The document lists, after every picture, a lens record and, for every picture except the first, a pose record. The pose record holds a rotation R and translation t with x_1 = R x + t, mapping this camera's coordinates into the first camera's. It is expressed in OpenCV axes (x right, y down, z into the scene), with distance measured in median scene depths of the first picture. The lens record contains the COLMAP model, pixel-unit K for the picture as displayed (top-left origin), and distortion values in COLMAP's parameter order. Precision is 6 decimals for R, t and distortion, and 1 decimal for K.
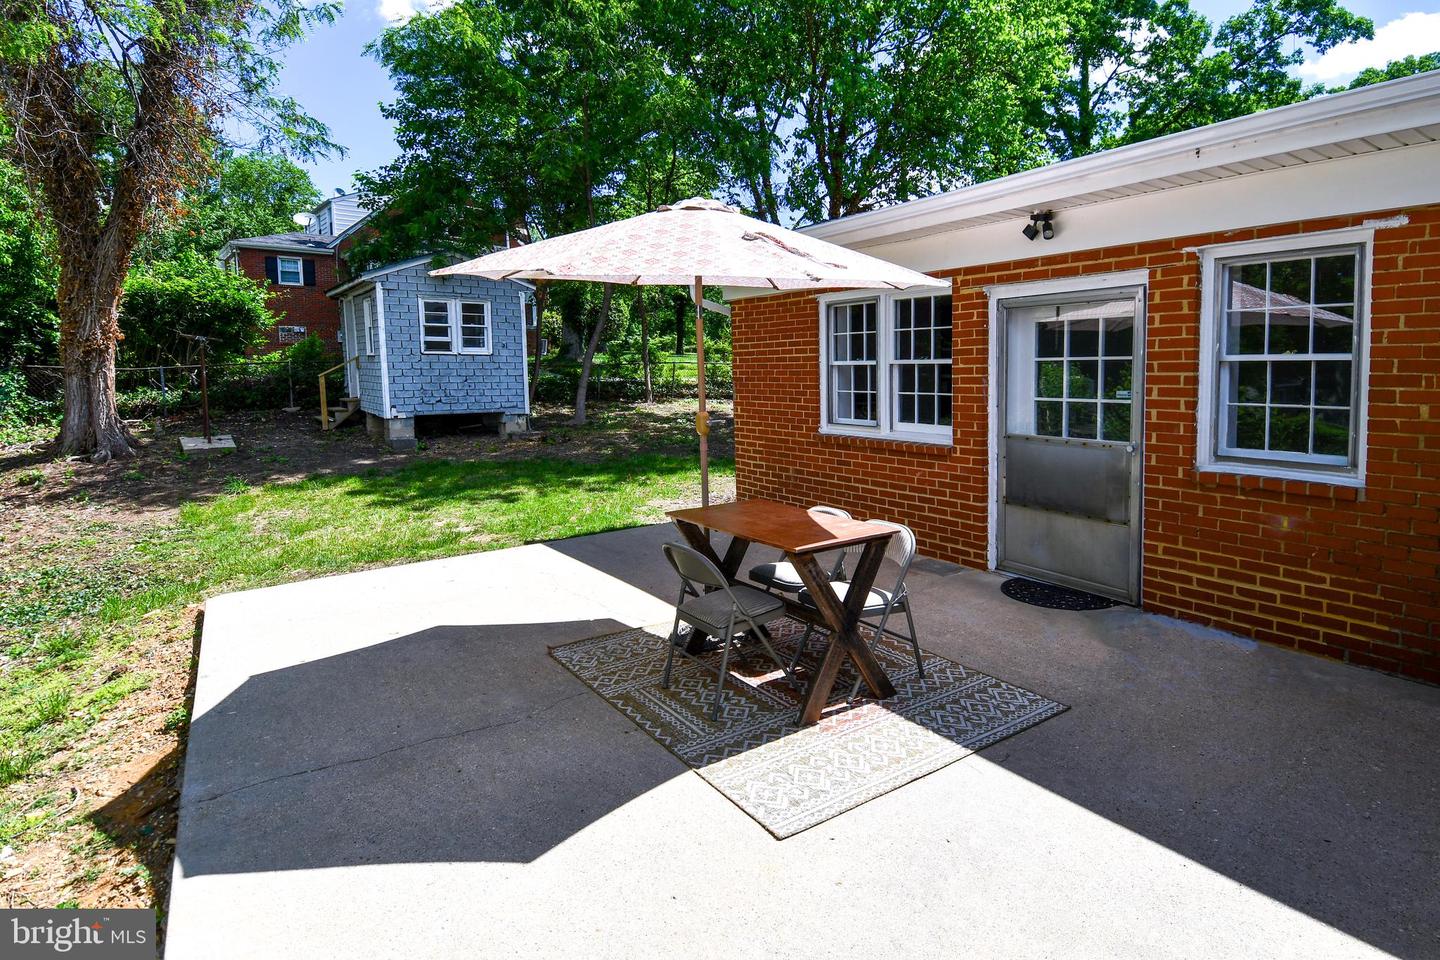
lens RADIAL K [[779.6, 0, 799.7], [0, 779.6, 441.4], [0, 0, 1]] dist [0.050485, -0.045409]
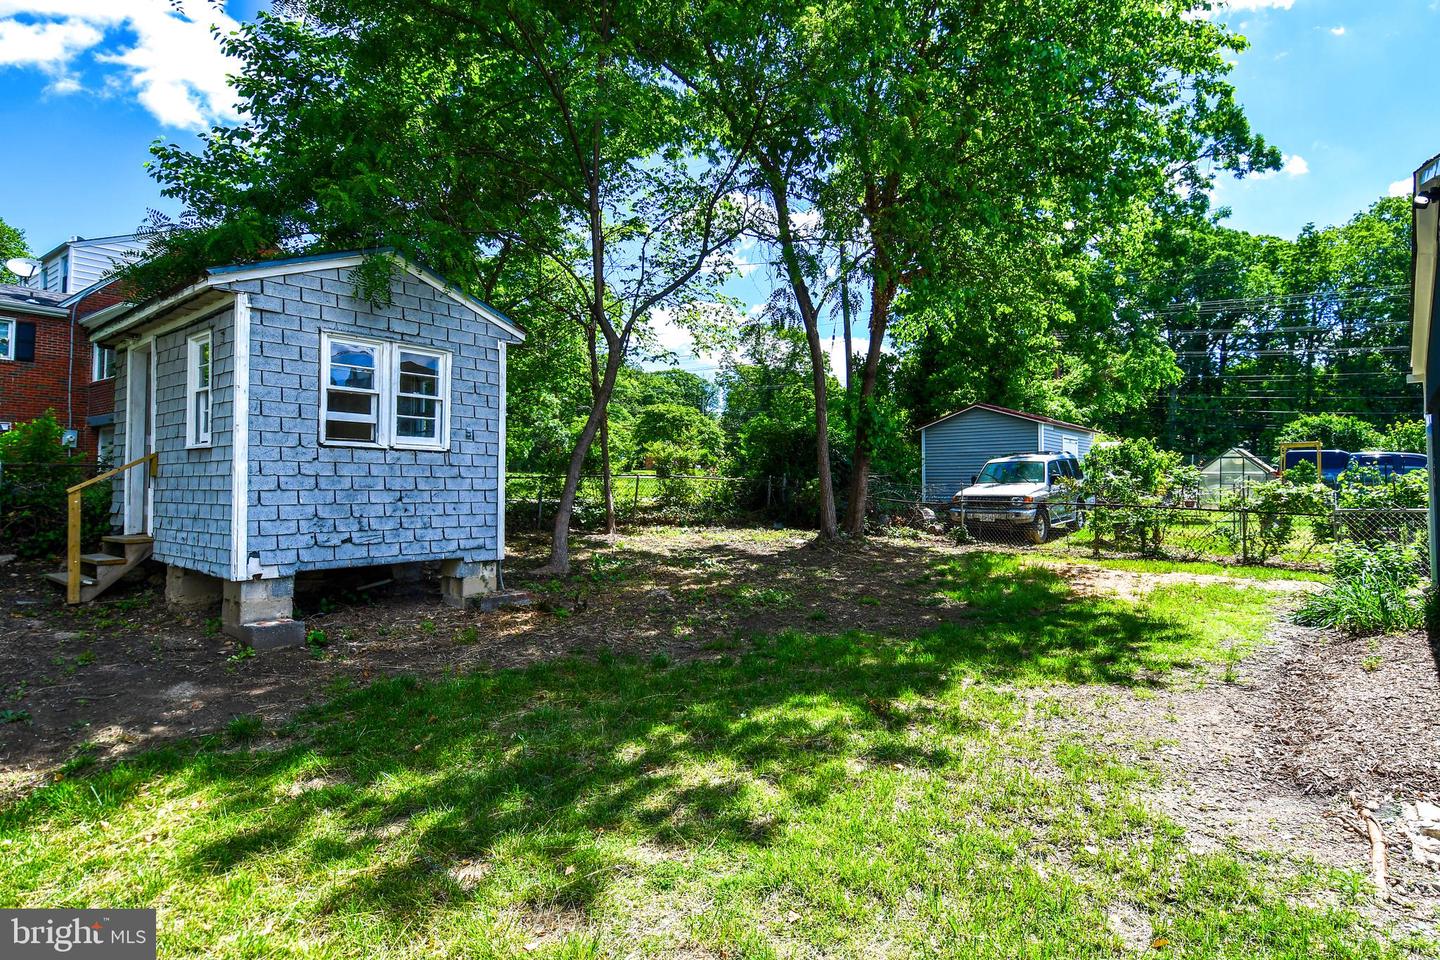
lens RADIAL K [[787.7, 0, 786.9], [0, 787.7, 463.7], [0, 0, 1]] dist [0.045097, -0.046193]
pose [[0.971173, 0.007543, 0.238257, -0.320888], [0.023114, 0.991809, -0.125618, -0.030842], [-0.237253, 0.127504, 0.963044, 0.459996]]
